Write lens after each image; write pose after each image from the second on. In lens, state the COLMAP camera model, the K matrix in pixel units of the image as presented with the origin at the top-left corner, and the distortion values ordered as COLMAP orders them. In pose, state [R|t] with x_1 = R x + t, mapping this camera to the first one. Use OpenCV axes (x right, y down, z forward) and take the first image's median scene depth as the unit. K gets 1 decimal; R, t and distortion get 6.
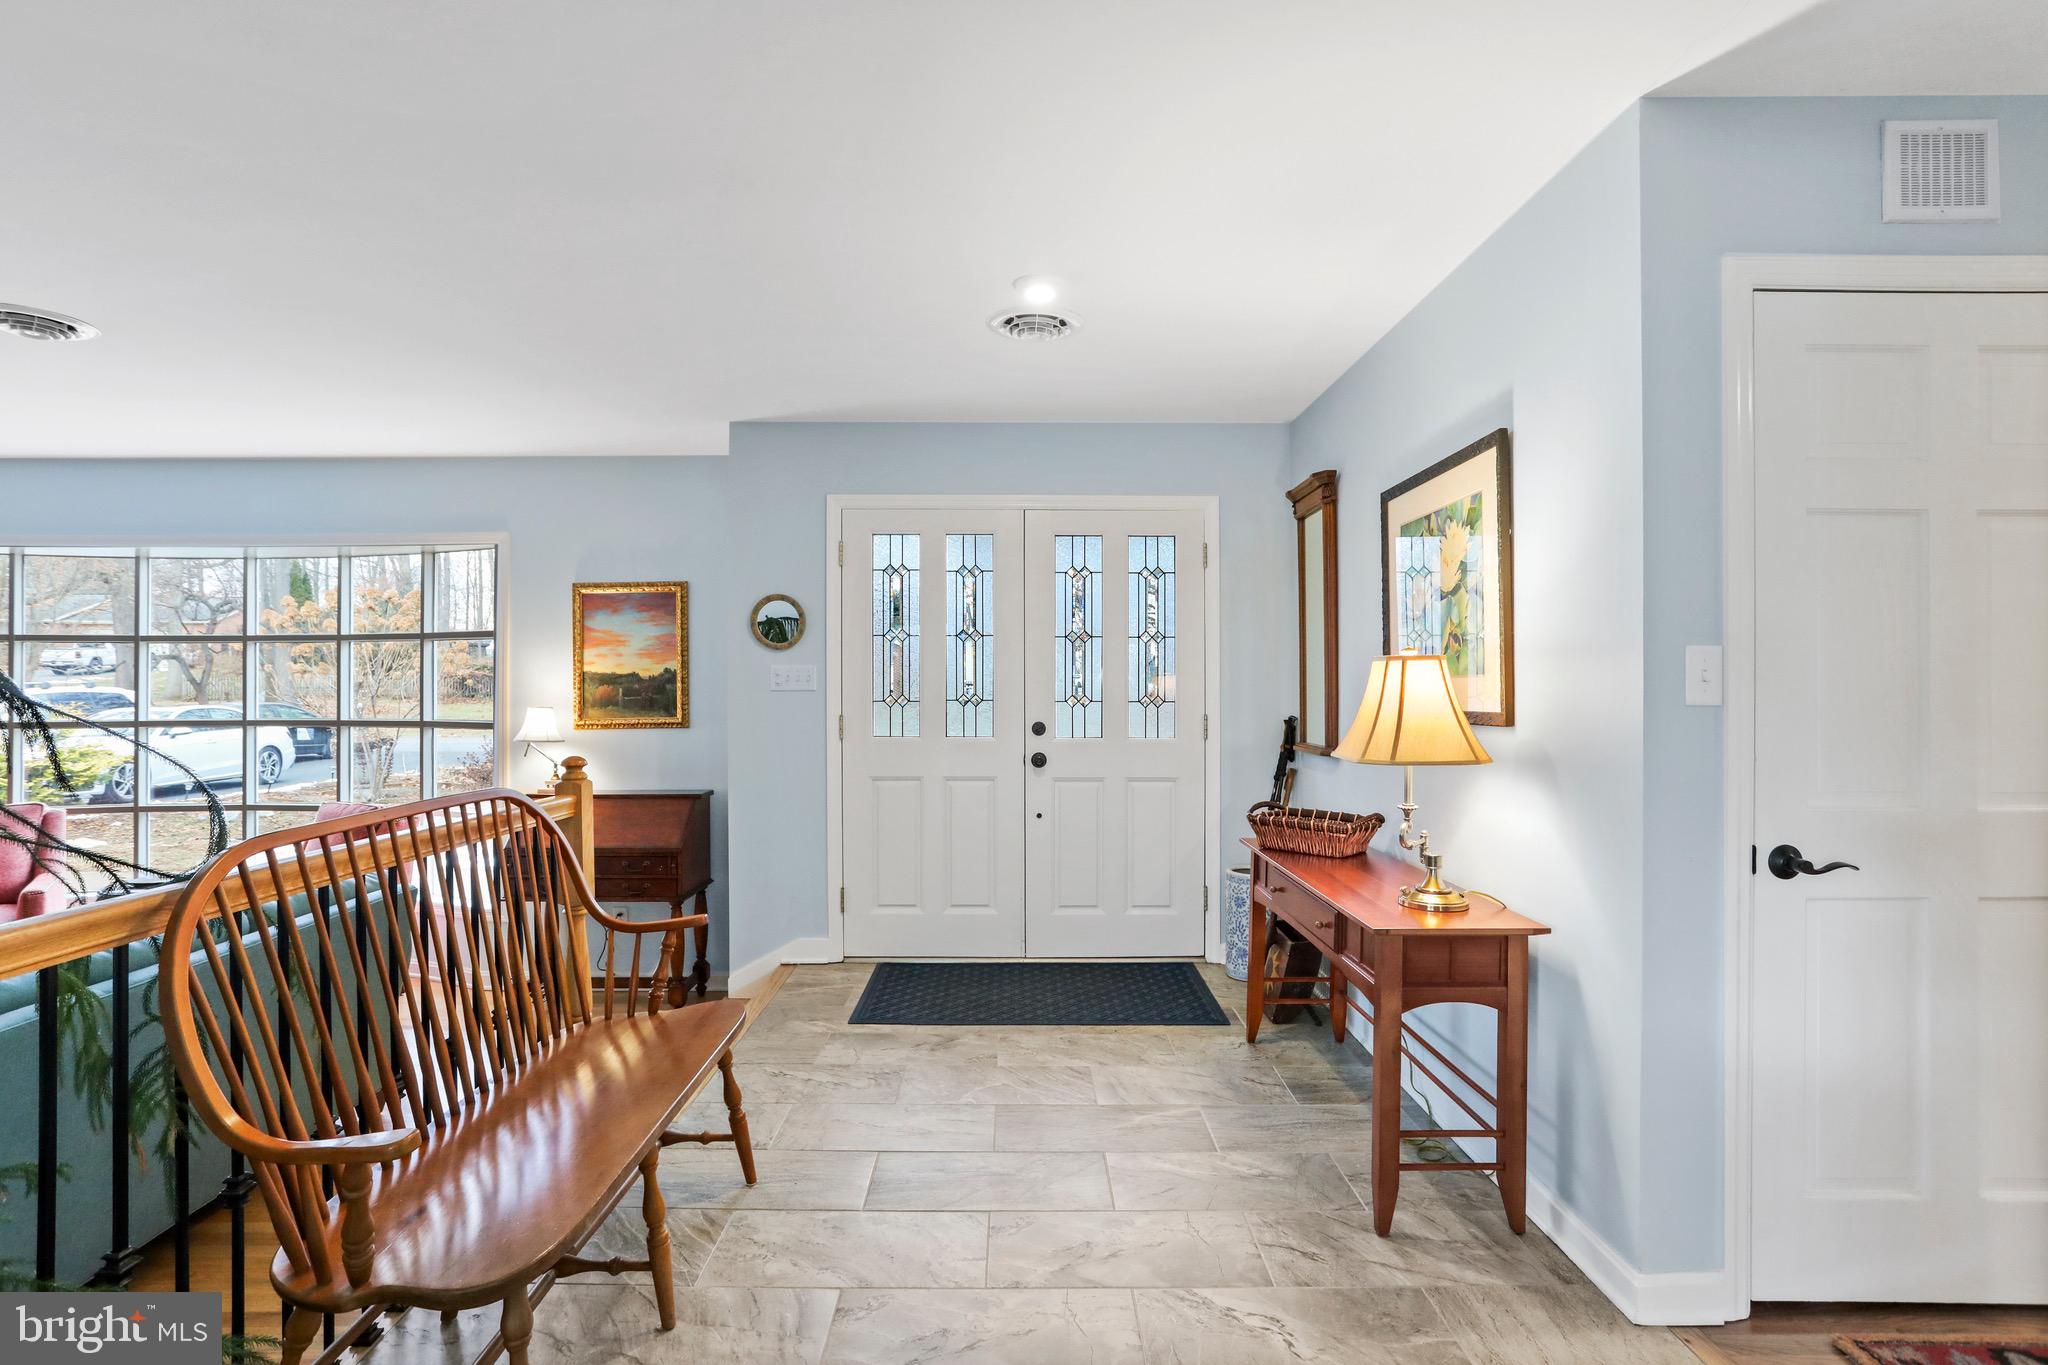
lens RADIAL K [[994.7, 0, 1021.0], [0, 994.7, 684.3], [0, 0, 1]] dist [-0.052968, 0.024098]
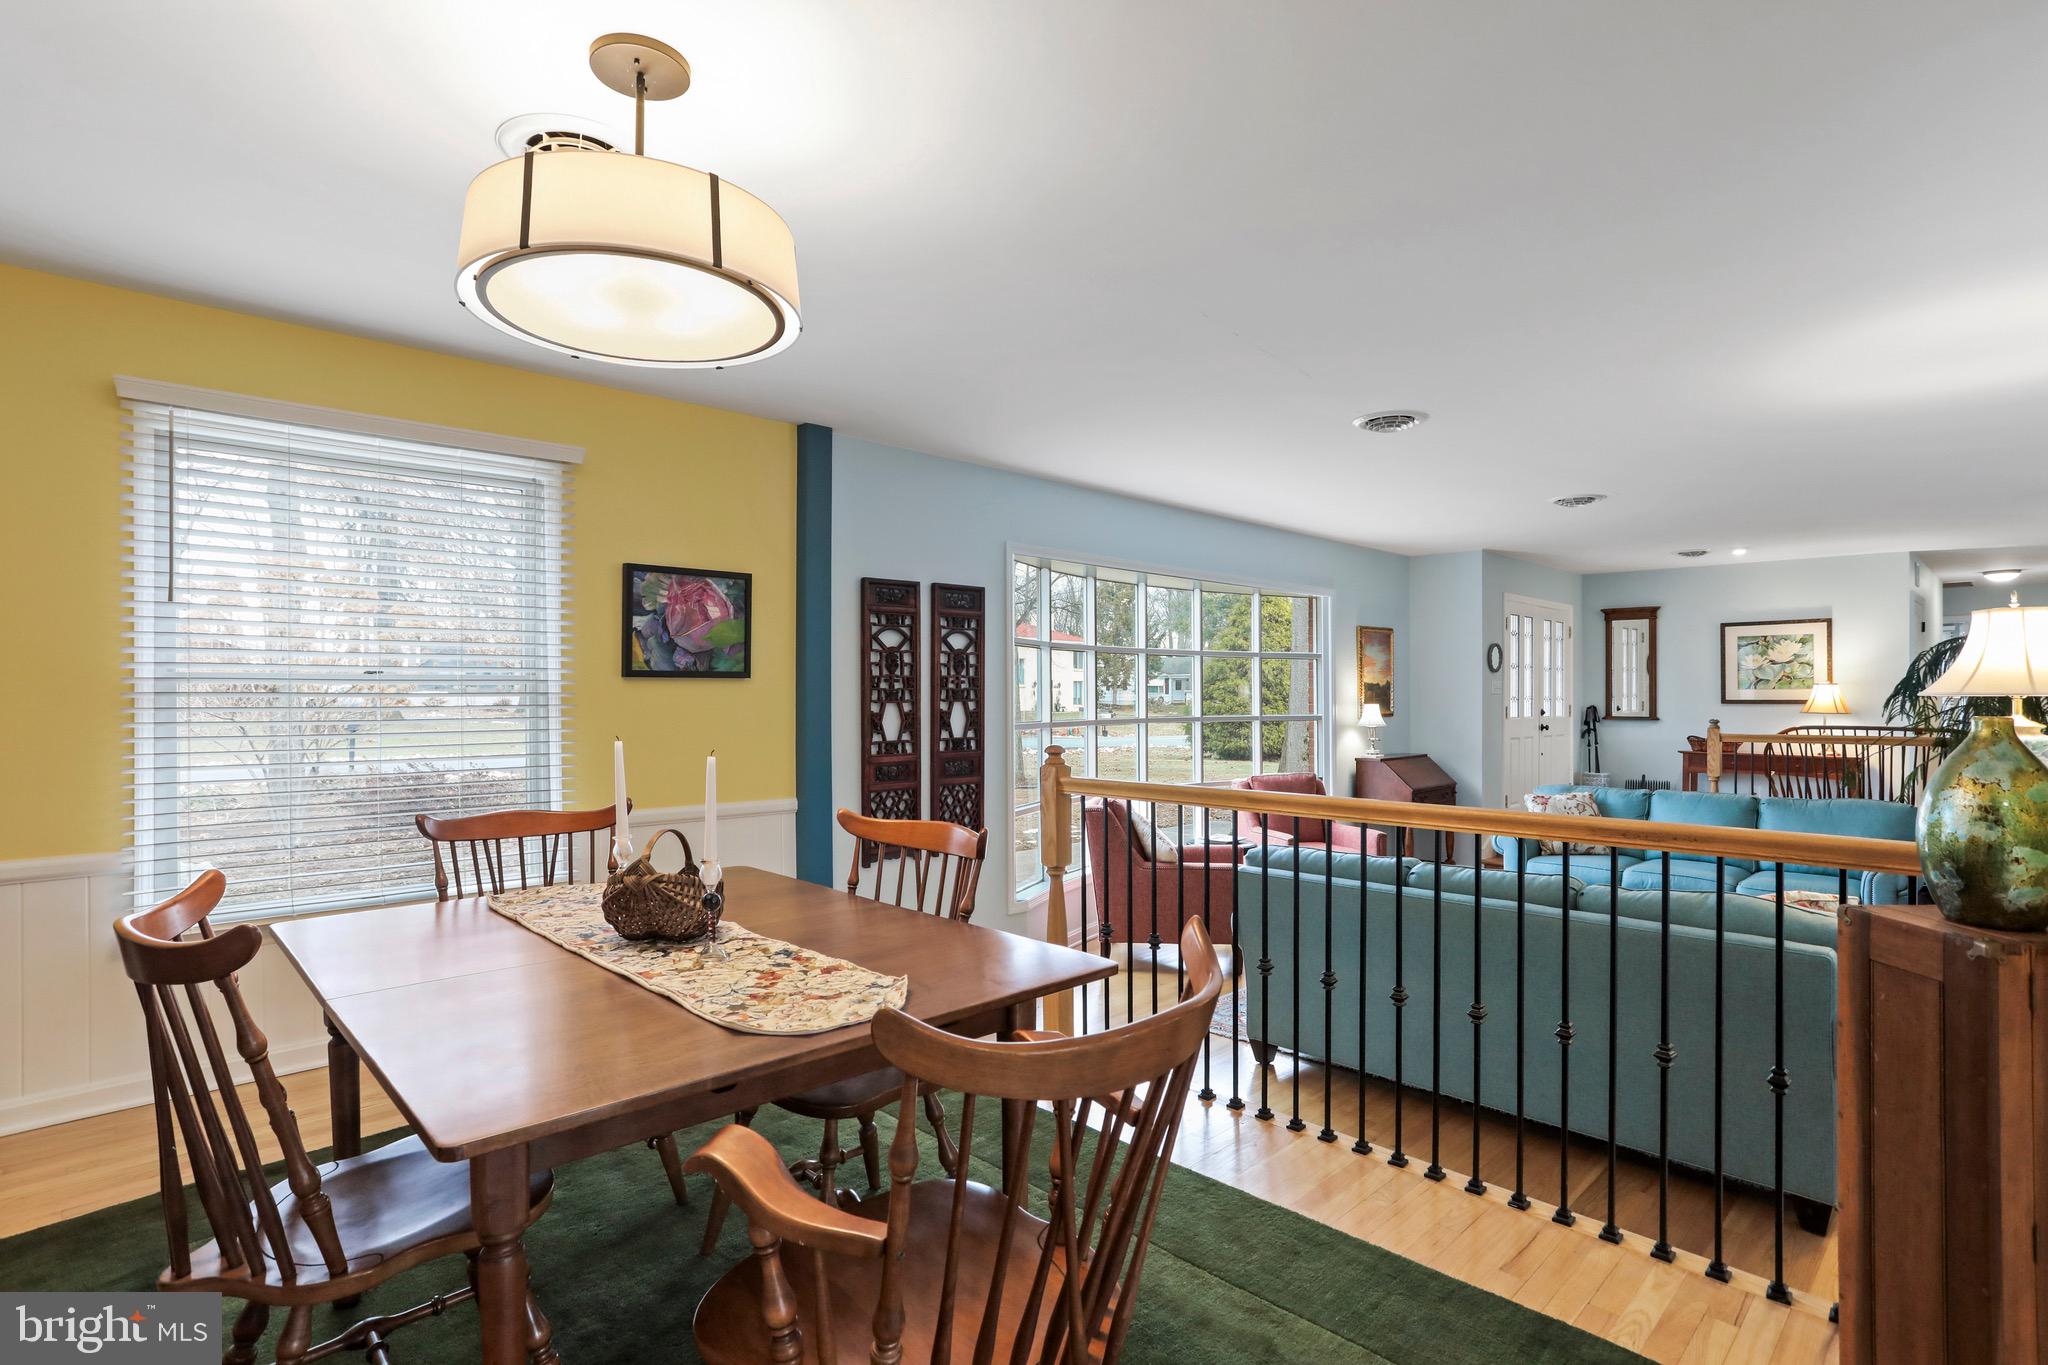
lens RADIAL K [[994.7, 0, 1018.1], [0, 994.7, 693.9], [0, 0, 1]] dist [-0.052968, 0.024098]
pose [[0.729650, -0.001078, 0.683819, -4.162818], [0.007439, 0.999952, -0.006362, 0.021958], [-0.683780, 0.009729, 0.729624, 0.425088]]
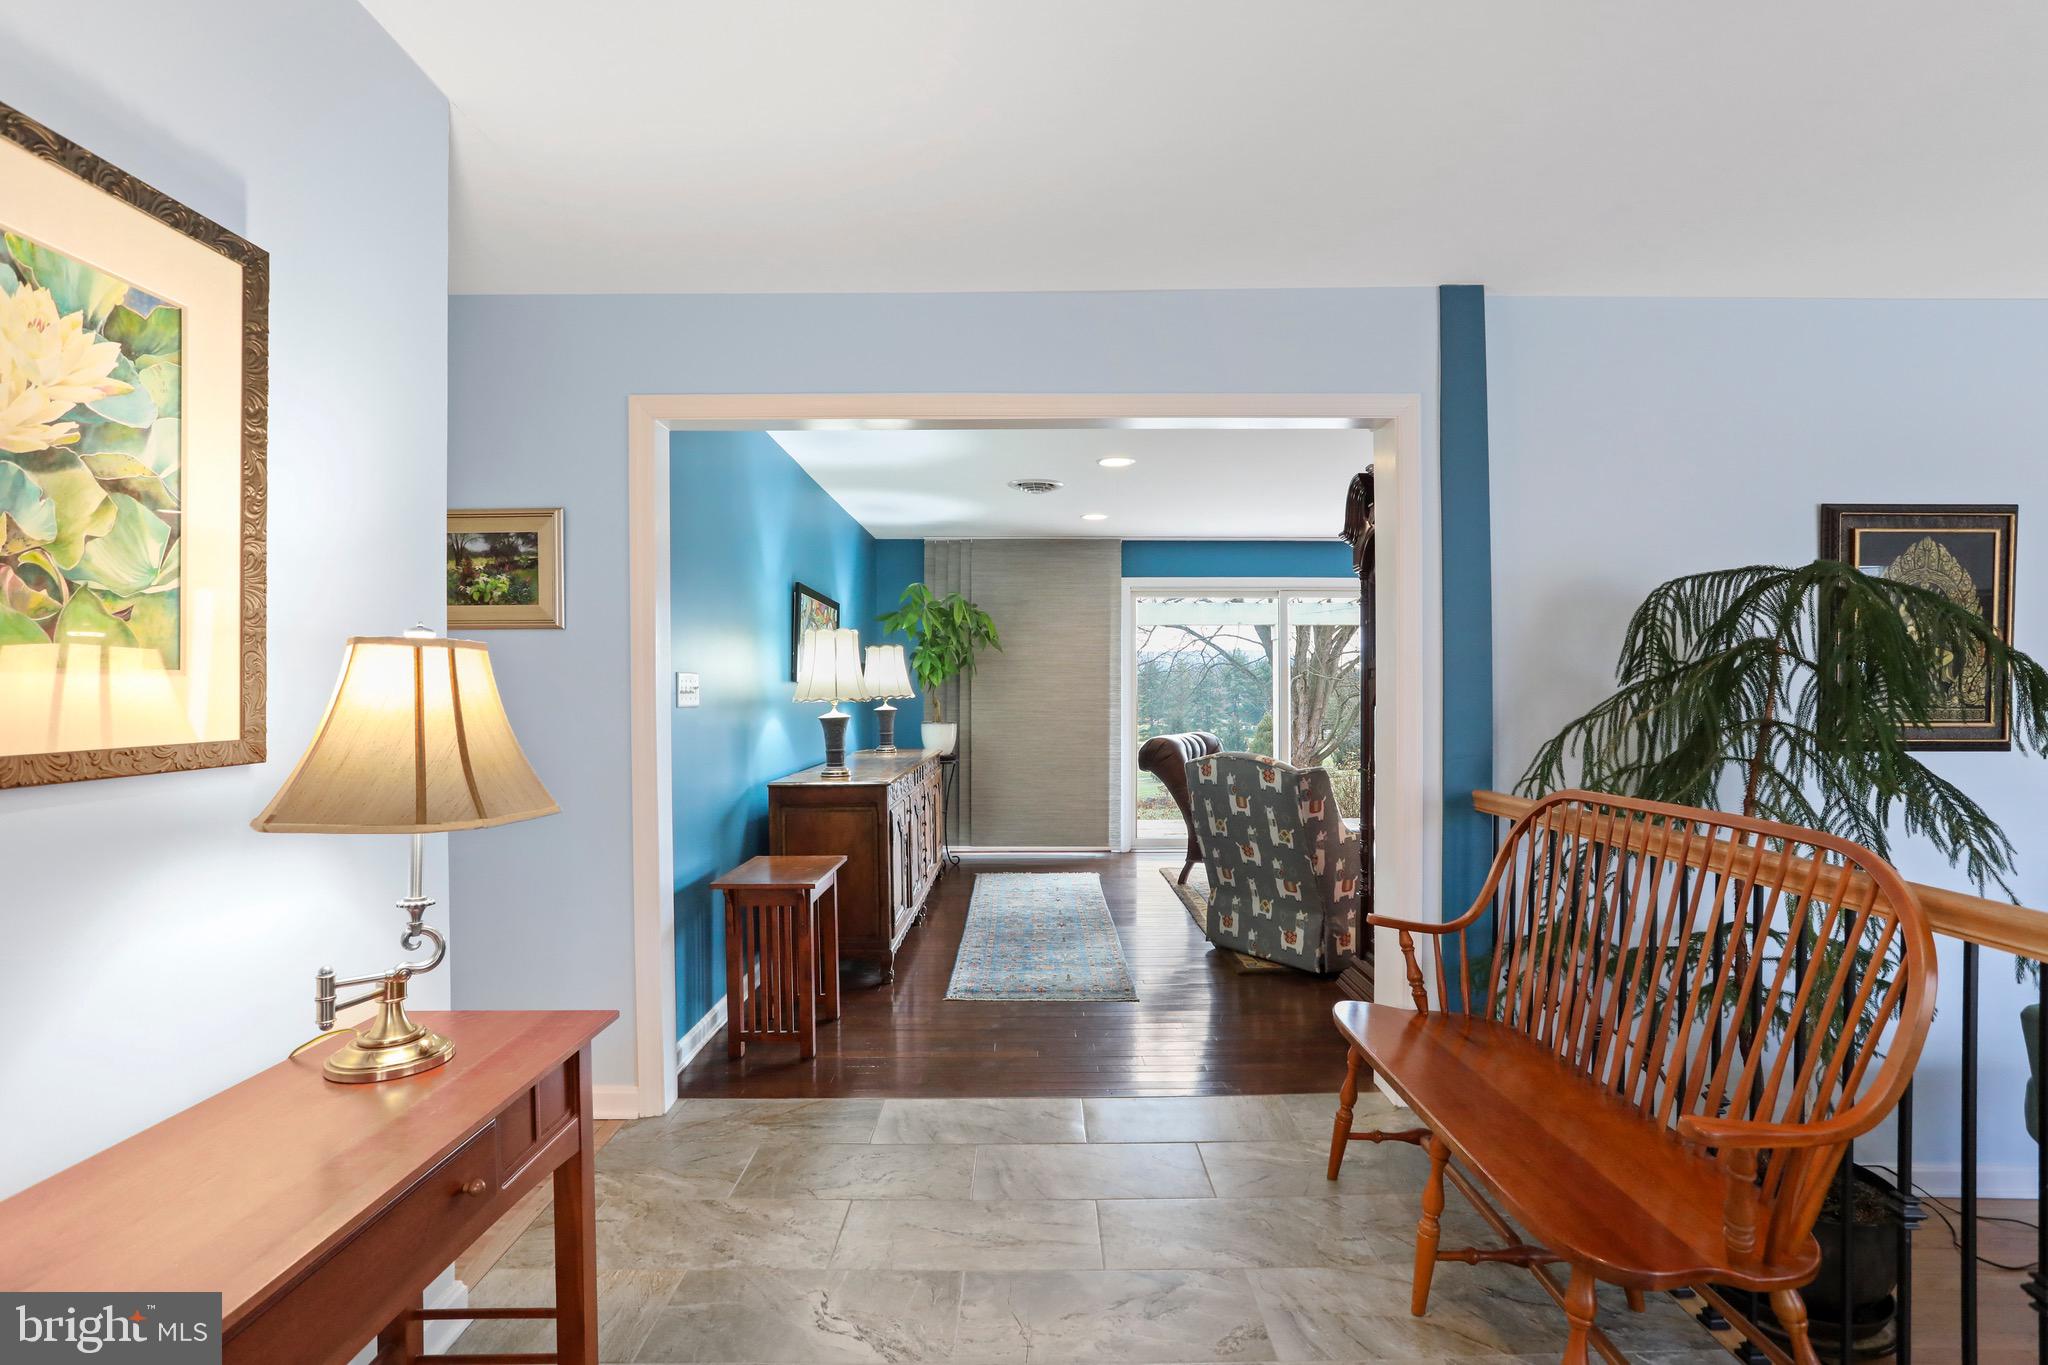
lens RADIAL K [[994.7, 0, 1027.3], [0, 994.7, 693.2], [0, 0, 1]] dist [-0.052968, 0.024098]
pose [[-0.999987, 0.004706, -0.001777, 0.038205], [0.004704, 0.999988, 0.000943, 0.003482], [0.001781, 0.000935, -0.999998, 1.556601]]
